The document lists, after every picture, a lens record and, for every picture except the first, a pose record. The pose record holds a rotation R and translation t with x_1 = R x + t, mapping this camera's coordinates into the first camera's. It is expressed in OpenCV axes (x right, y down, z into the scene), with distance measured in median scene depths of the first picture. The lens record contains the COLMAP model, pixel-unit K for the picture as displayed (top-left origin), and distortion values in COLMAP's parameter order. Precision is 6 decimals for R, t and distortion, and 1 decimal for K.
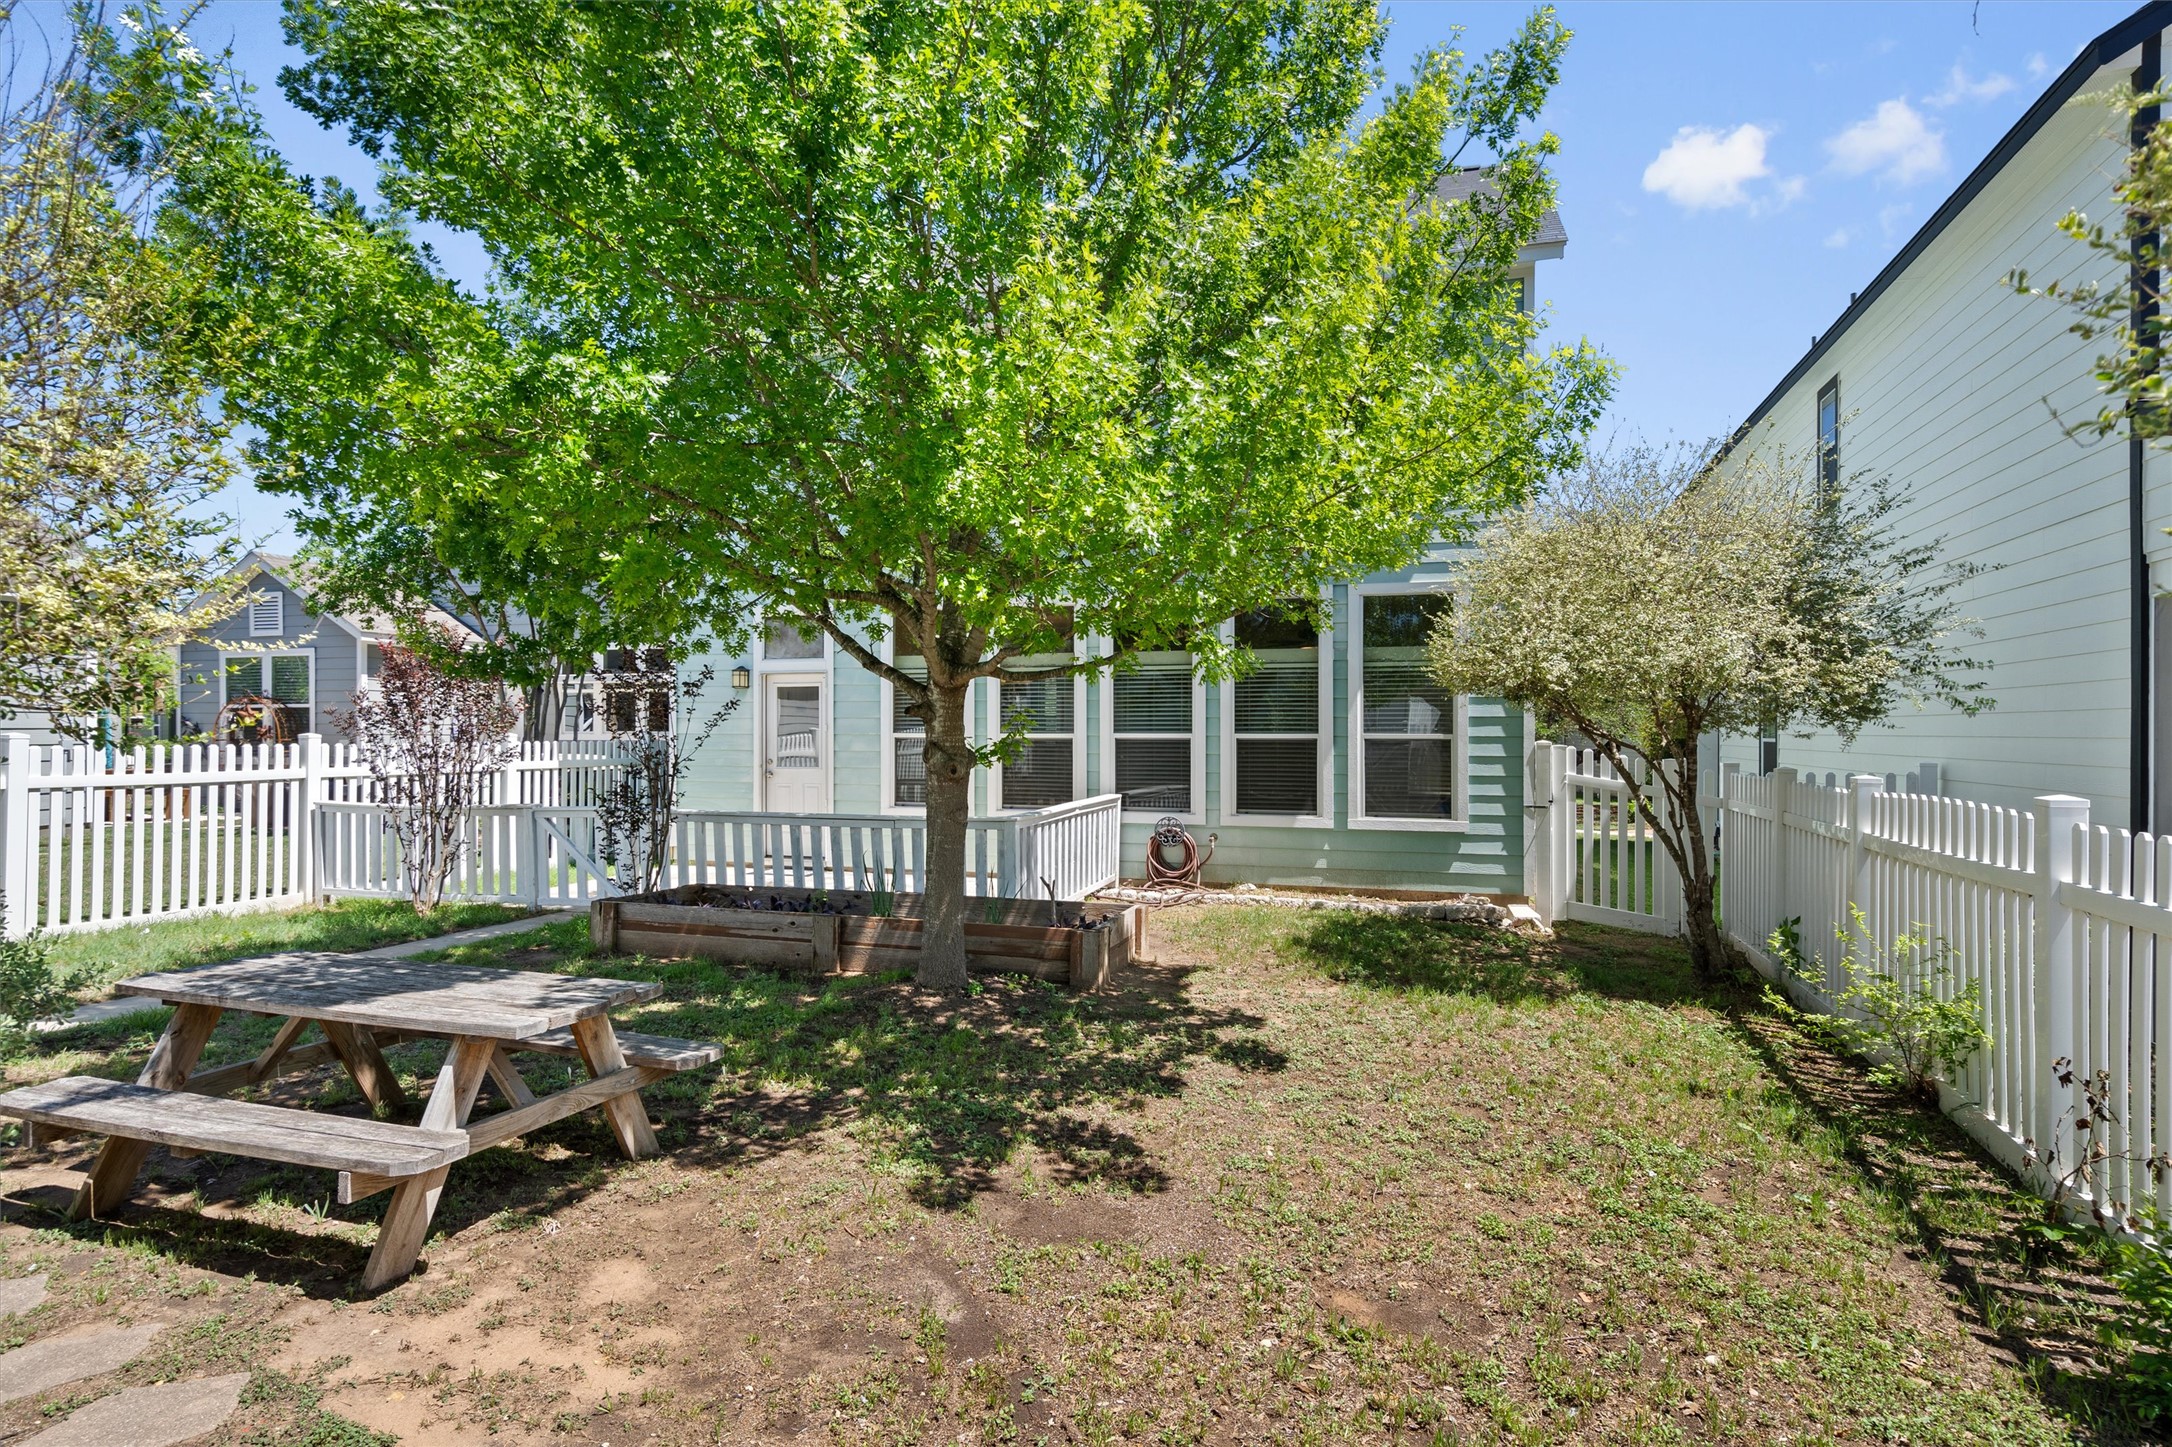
lens RADIAL K [[1004.5, 0, 1080.7], [0, 1004.5, 727.3], [0, 0, 1]] dist [-0.001091, 0.001359]
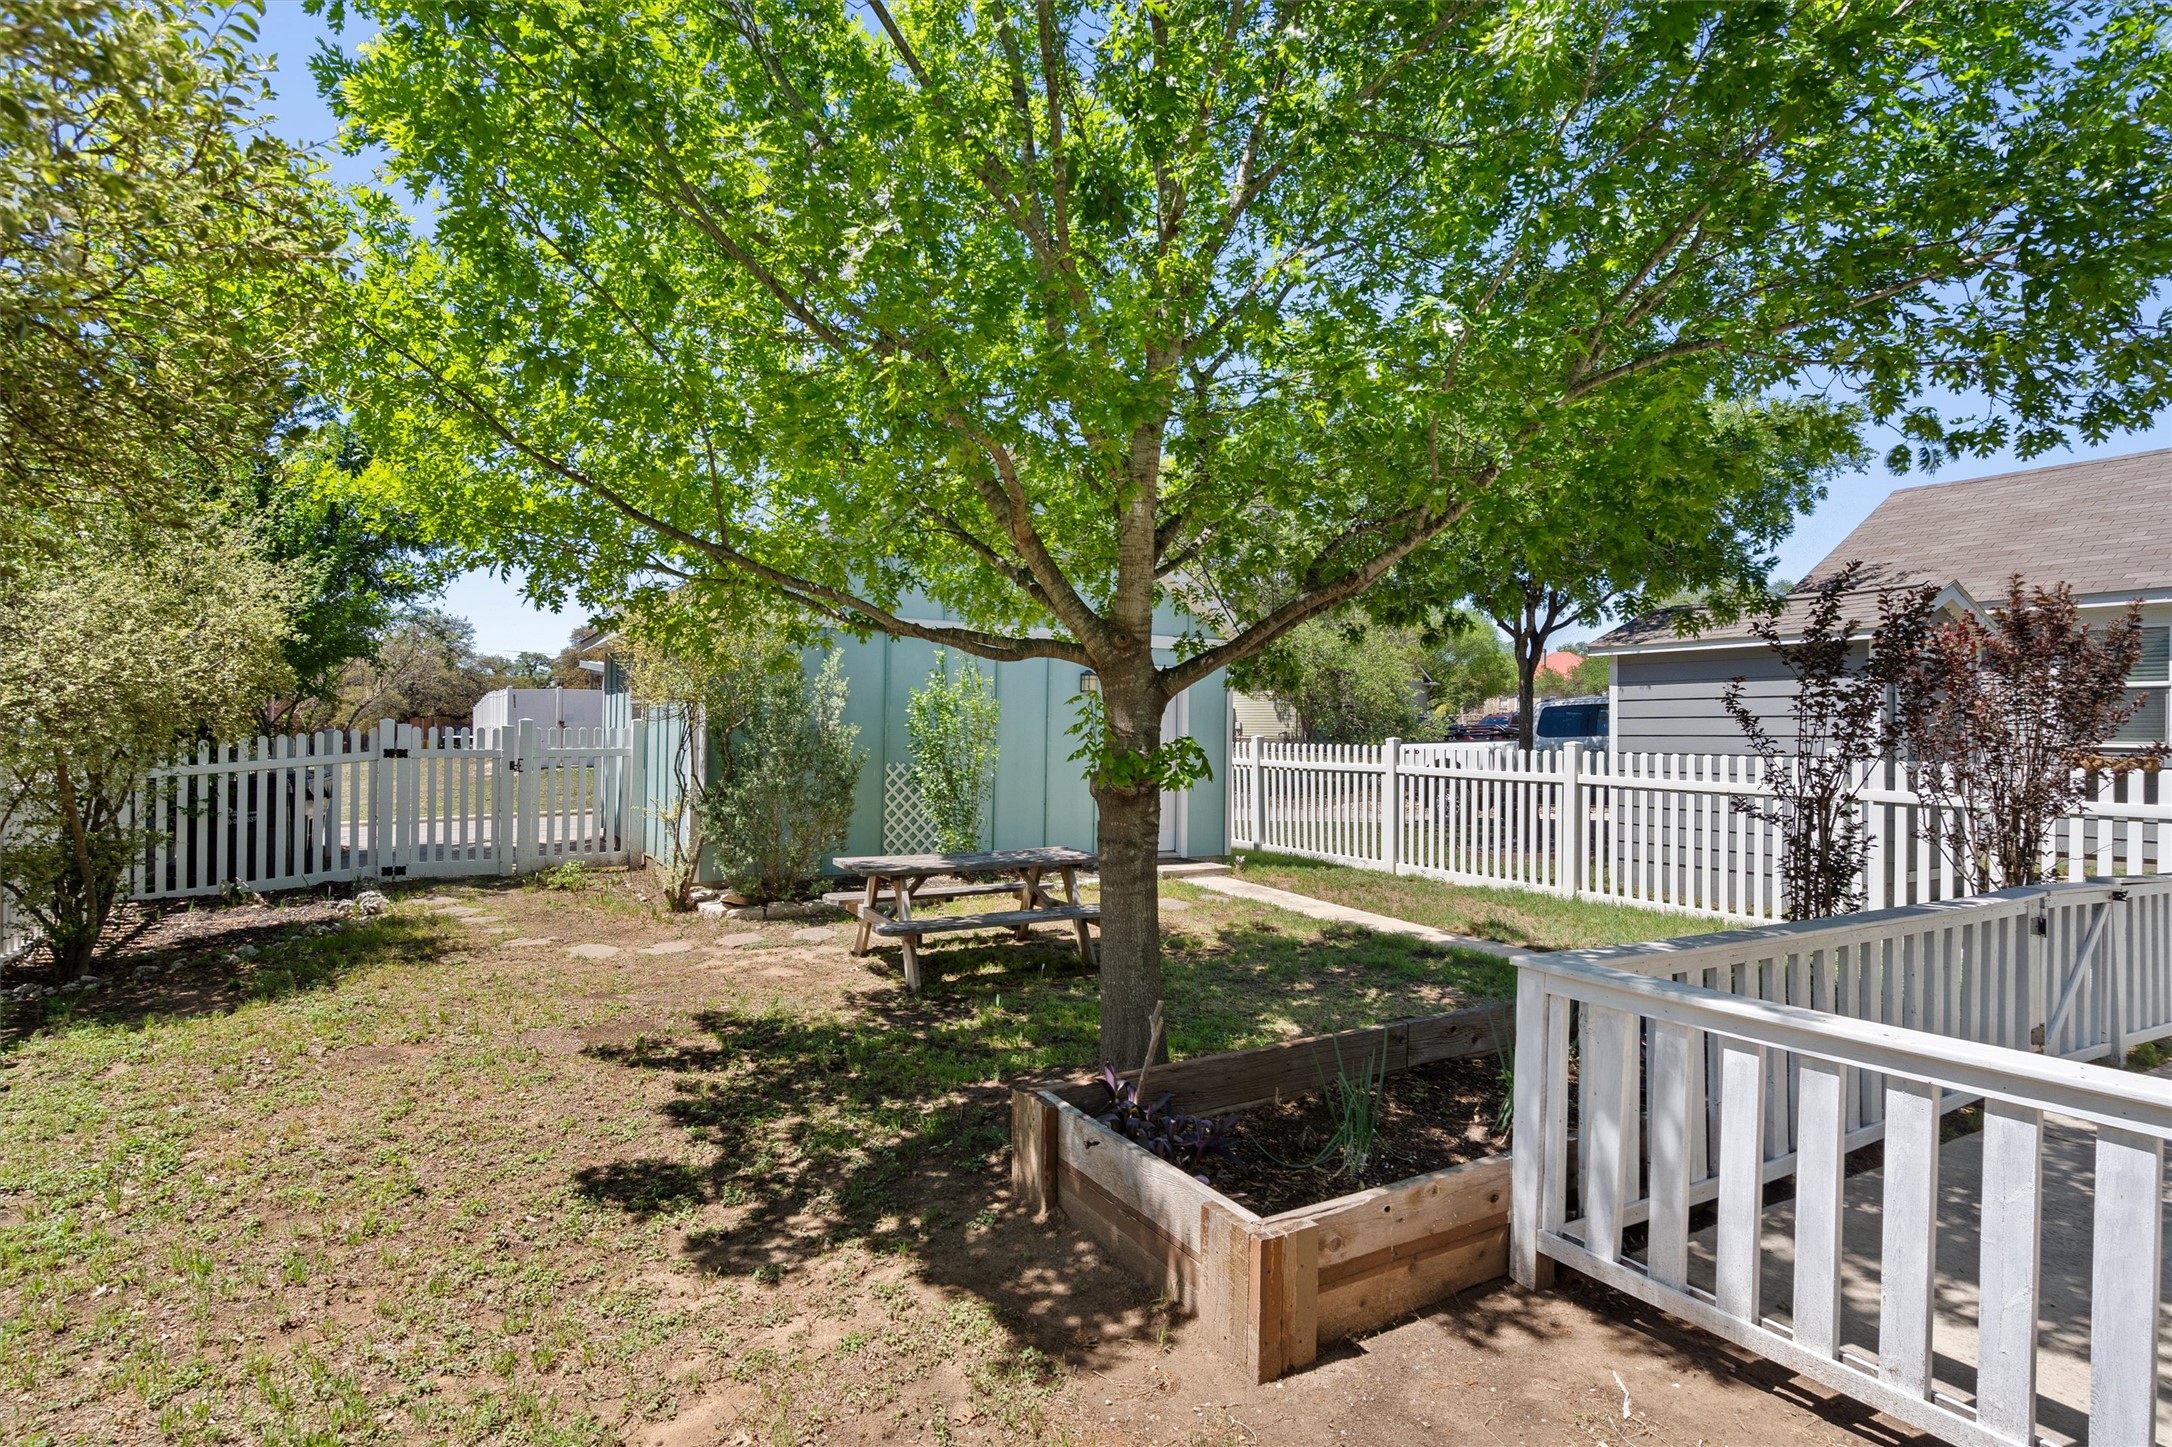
lens RADIAL K [[1004.5, 0, 1080.7], [0, 1004.5, 727.3], [0, 0, 1]] dist [-0.001091, 0.001359]
pose [[-0.602812, -0.008078, -0.797842, 0.223818], [-0.006056, 0.999966, -0.005549, 0.000105], [0.797860, 0.001487, -0.602841, 0.676983]]
